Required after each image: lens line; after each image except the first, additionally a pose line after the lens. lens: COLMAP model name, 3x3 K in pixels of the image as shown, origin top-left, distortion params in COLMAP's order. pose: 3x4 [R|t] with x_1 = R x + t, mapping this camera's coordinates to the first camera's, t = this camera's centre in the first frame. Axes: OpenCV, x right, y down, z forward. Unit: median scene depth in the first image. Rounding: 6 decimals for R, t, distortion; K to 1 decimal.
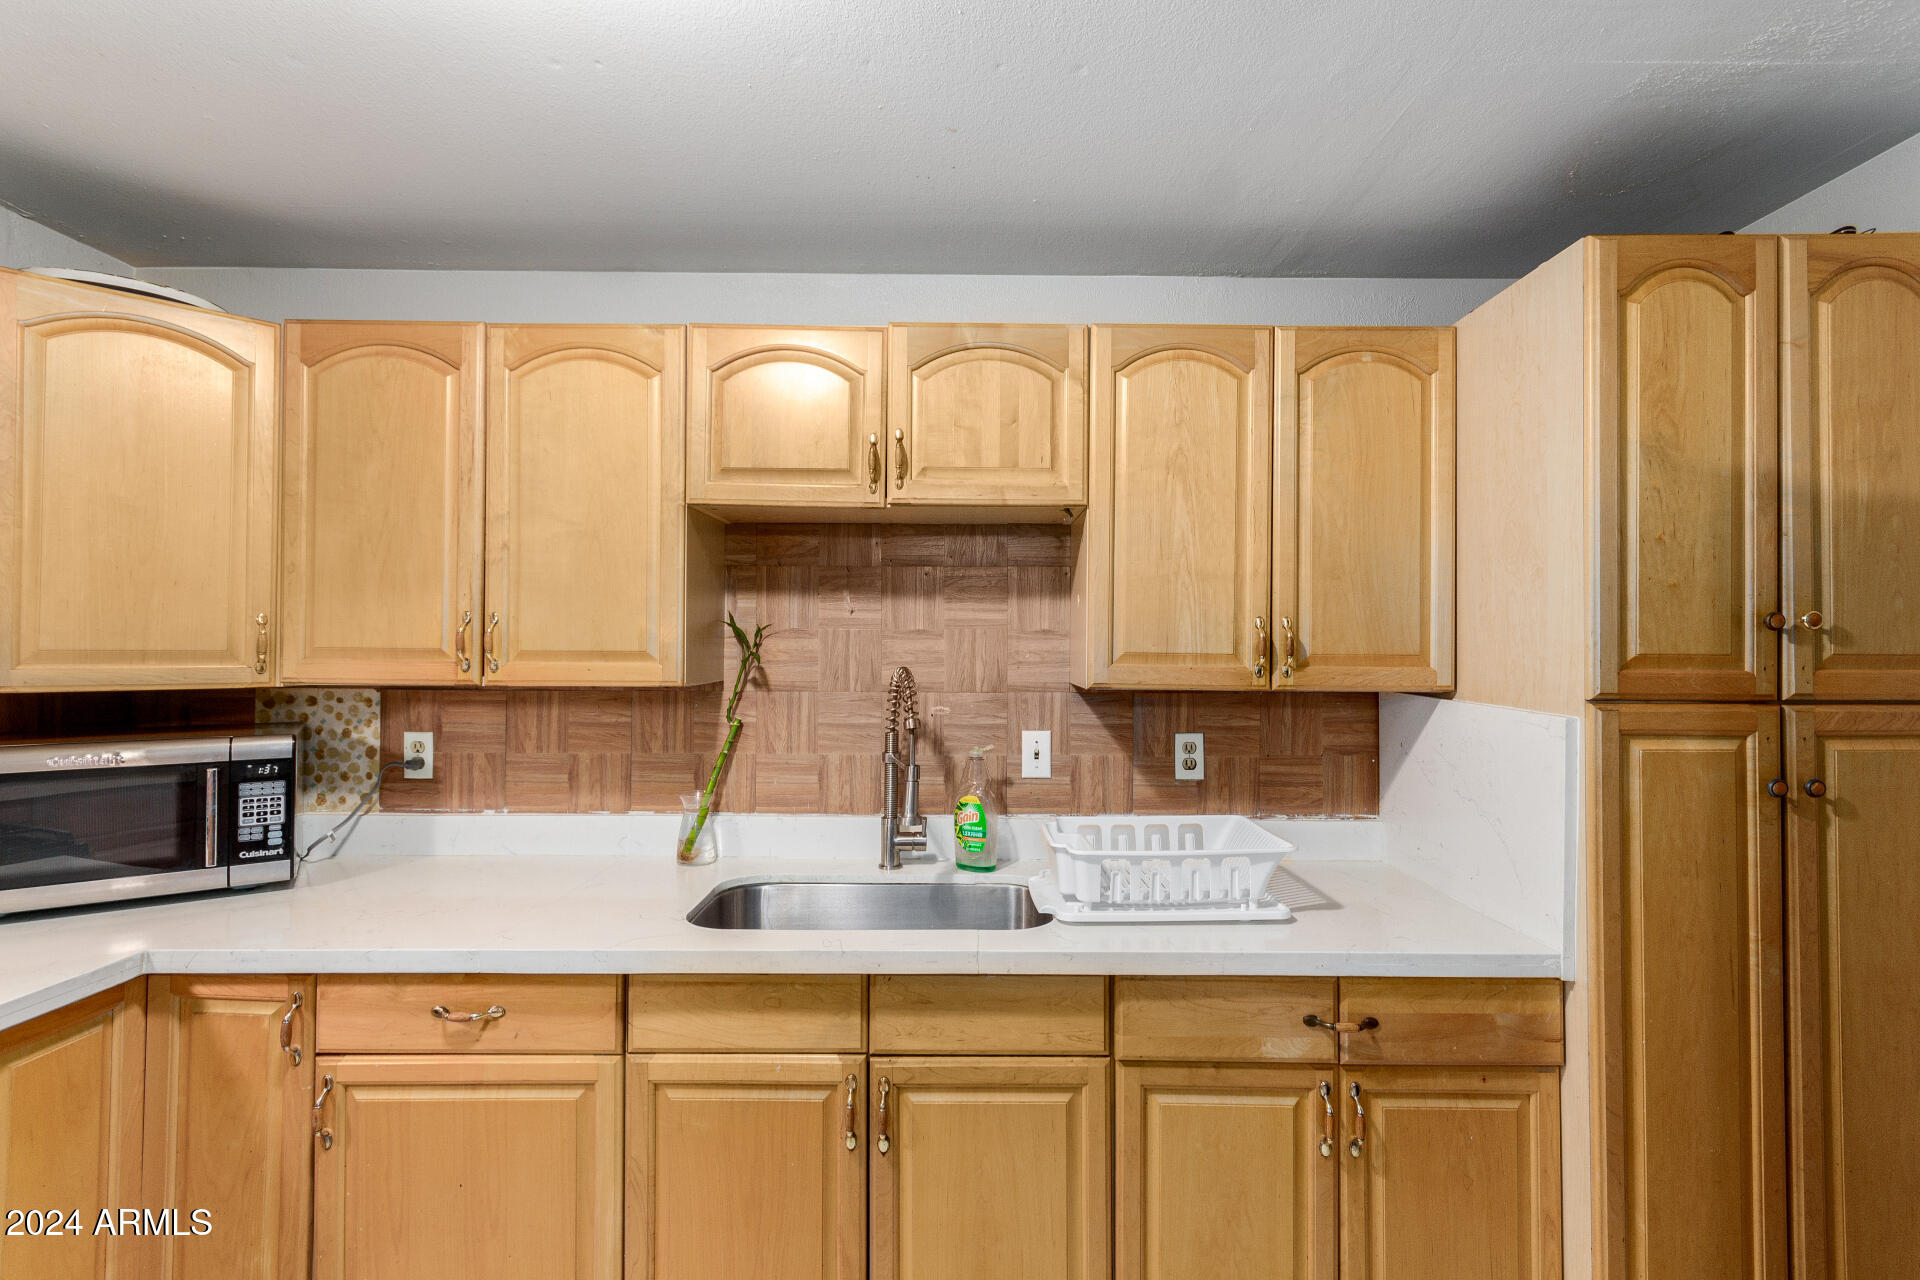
lens RADIAL K [[892.3, 0, 966.3], [0, 892.3, 636.3], [0, 0, 1]] dist [-0.000669, 0.005645]
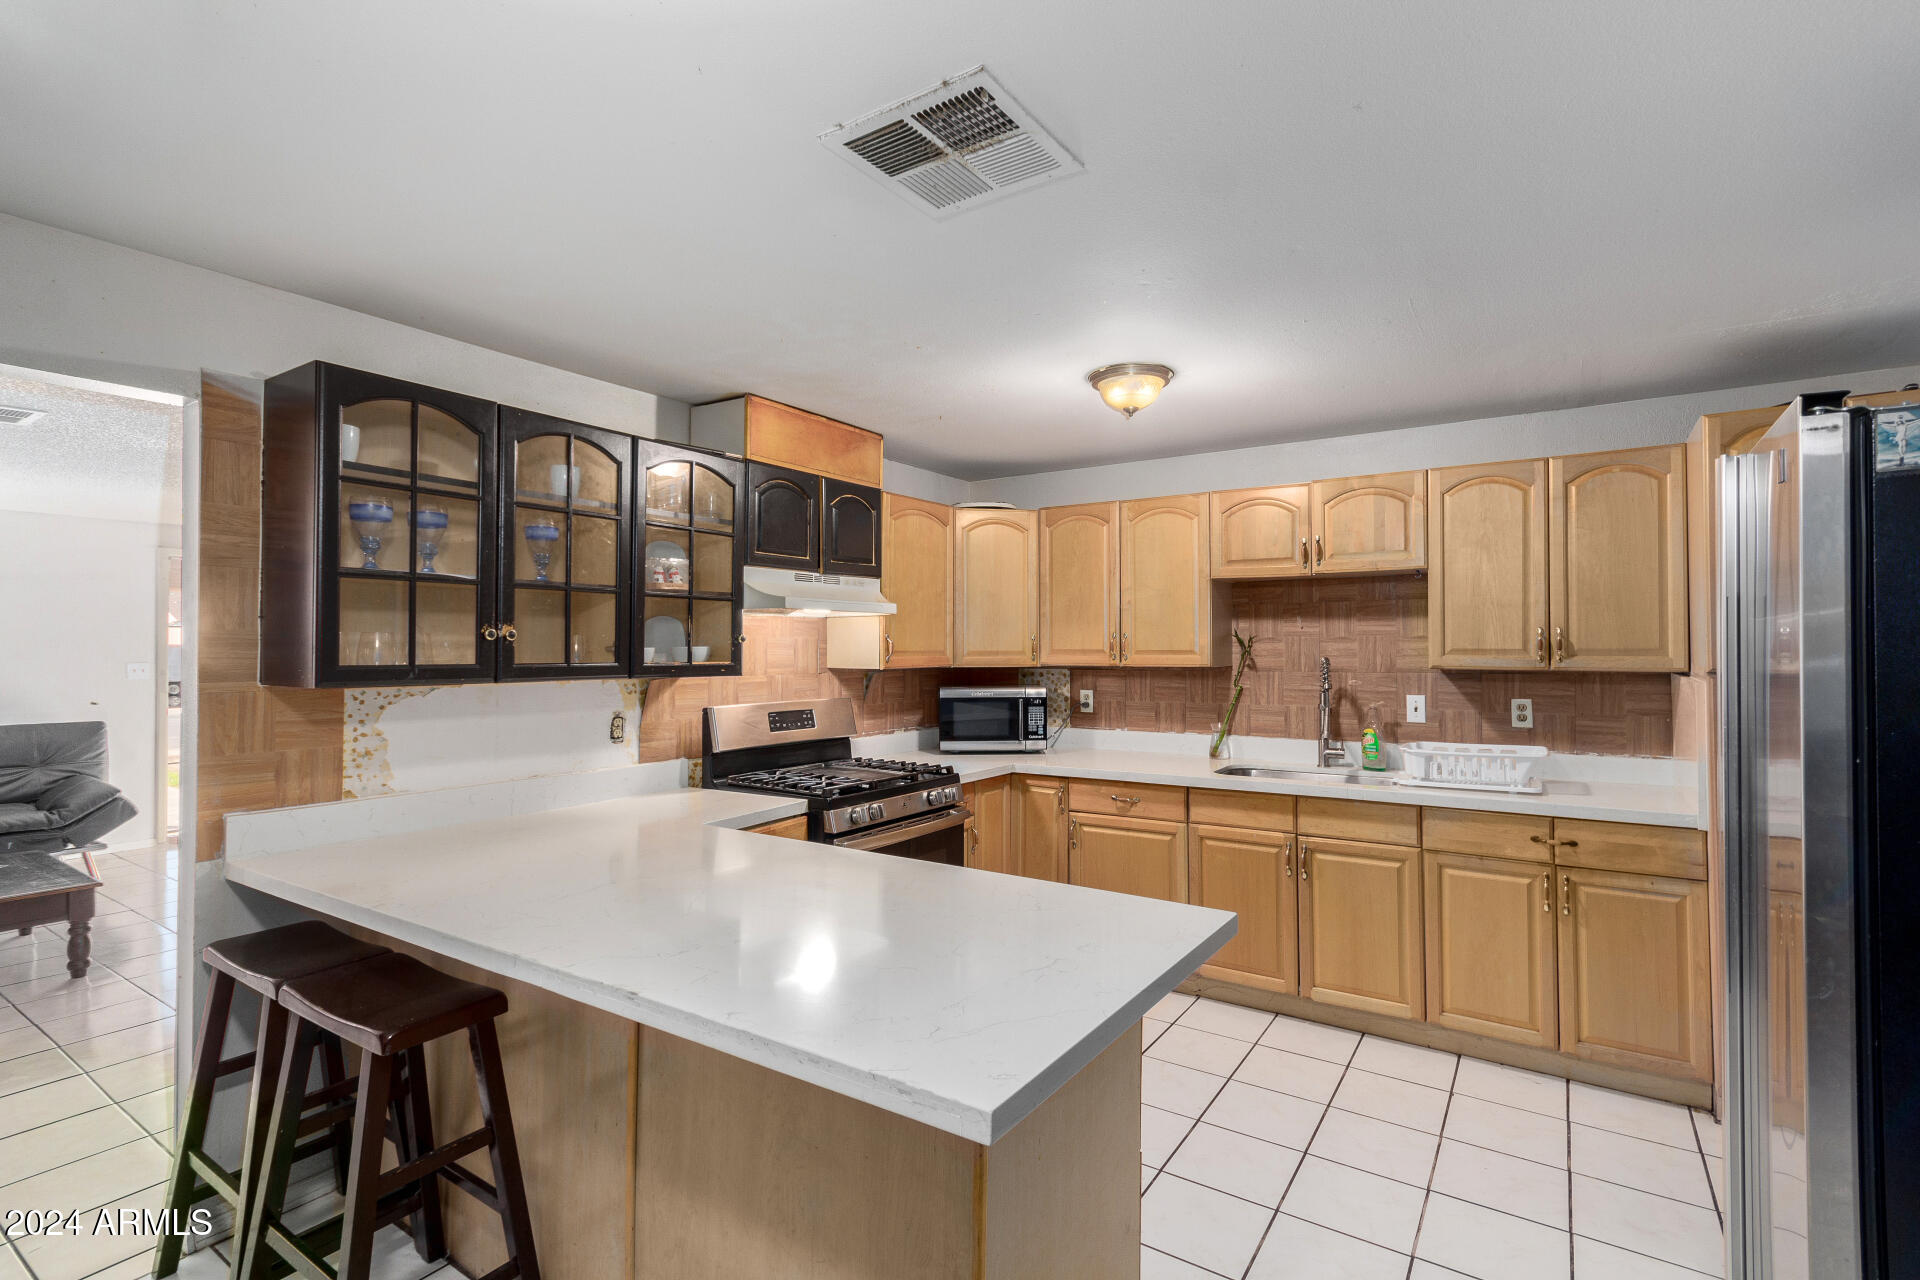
lens RADIAL K [[892.3, 0, 963.3], [0, 892.3, 636.8], [0, 0, 1]] dist [-0.000669, 0.005645]
pose [[0.834872, -0.015801, -0.550217, 0.360654], [0.014227, 0.999873, -0.007126, -0.007543], [0.550260, -0.001879, 0.834991, -1.096777]]
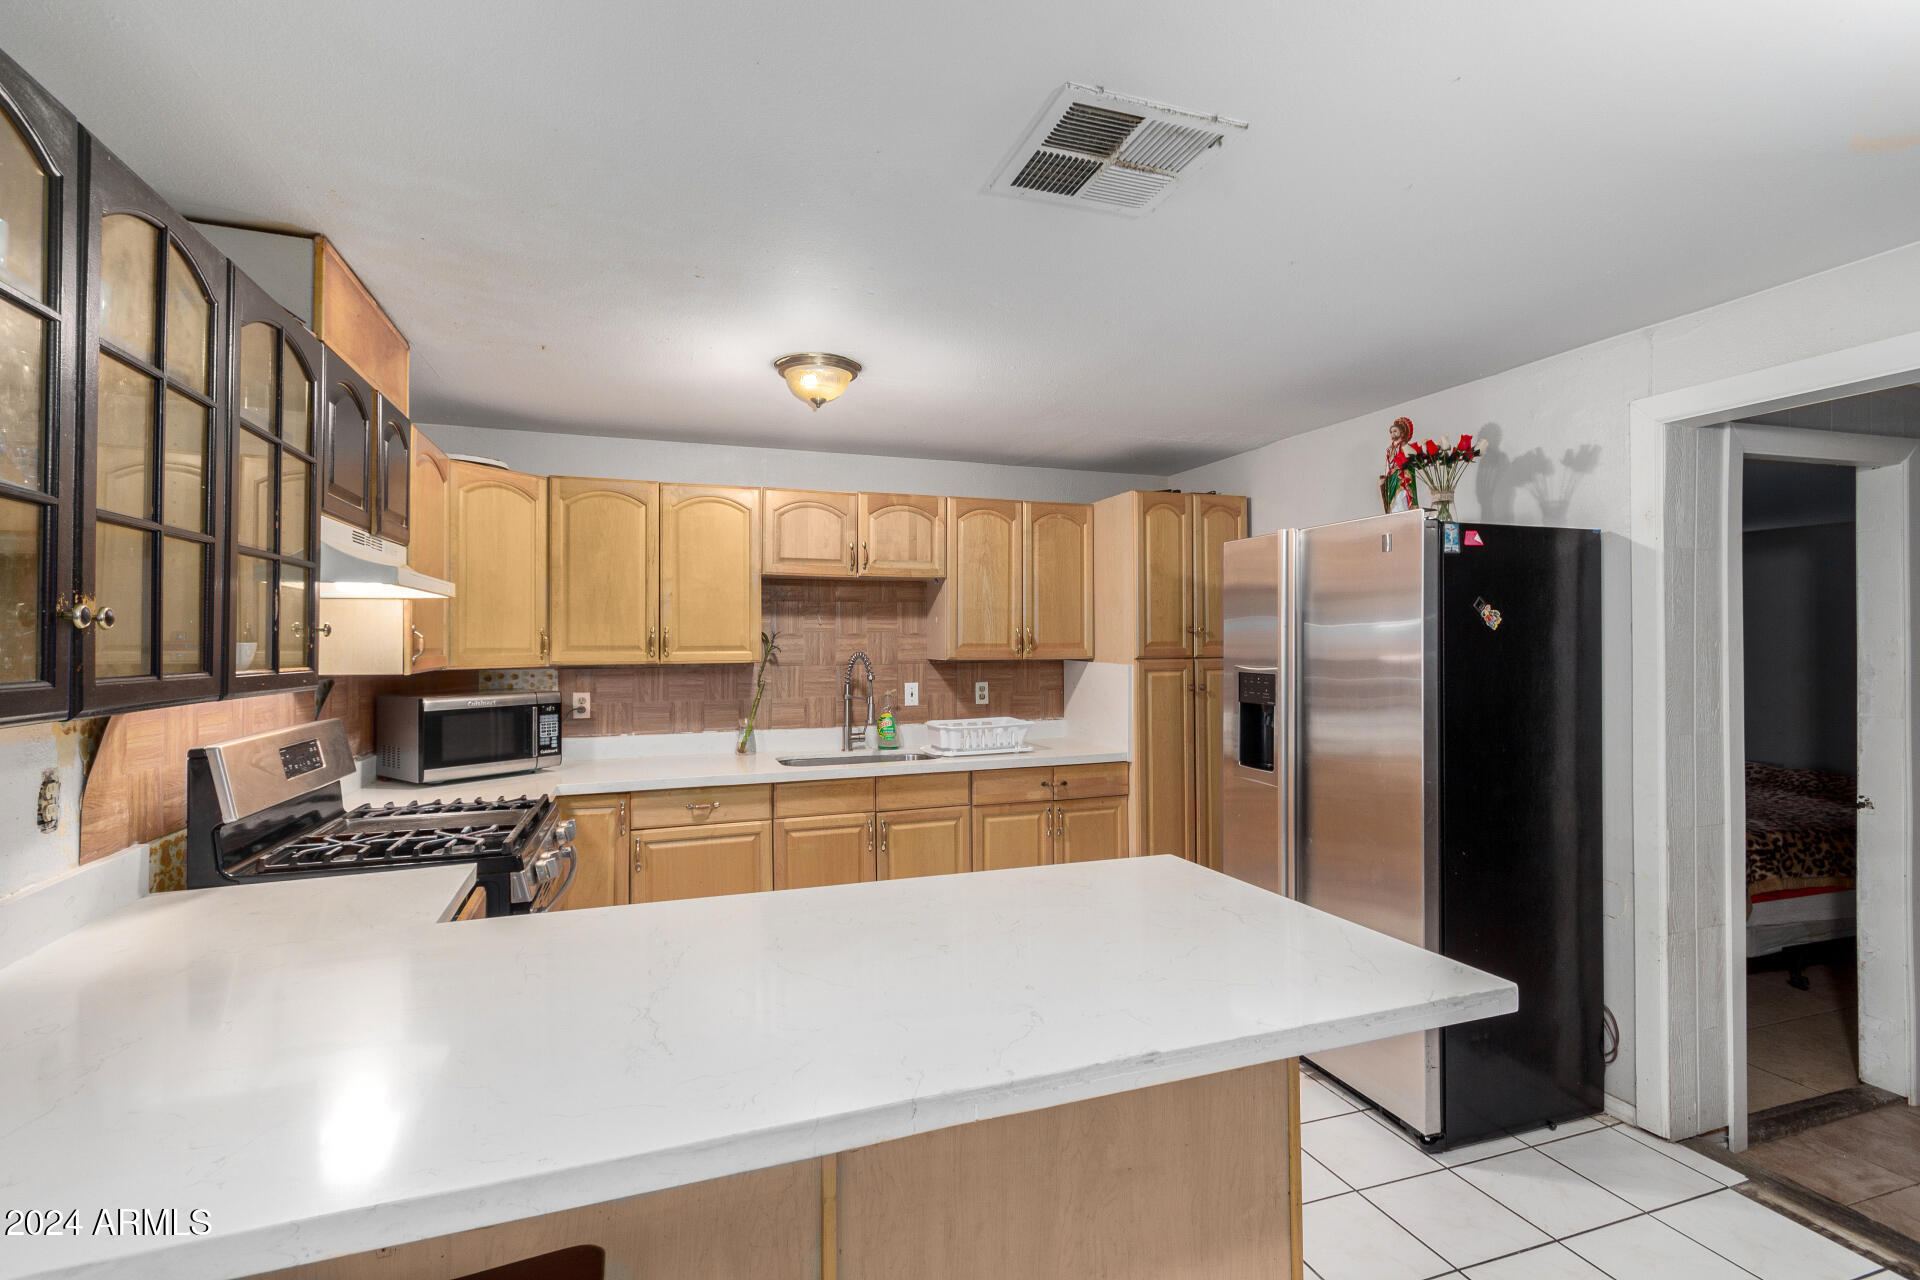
lens RADIAL K [[892.3, 0, 970.0], [0, 892.3, 639.0], [0, 0, 1]] dist [-0.000669, 0.005645]
pose [[0.939664, -0.009695, 0.341962, -0.598947], [0.006566, 0.999925, 0.010306, -0.017083], [-0.342036, -0.007439, 0.939657, -1.168538]]
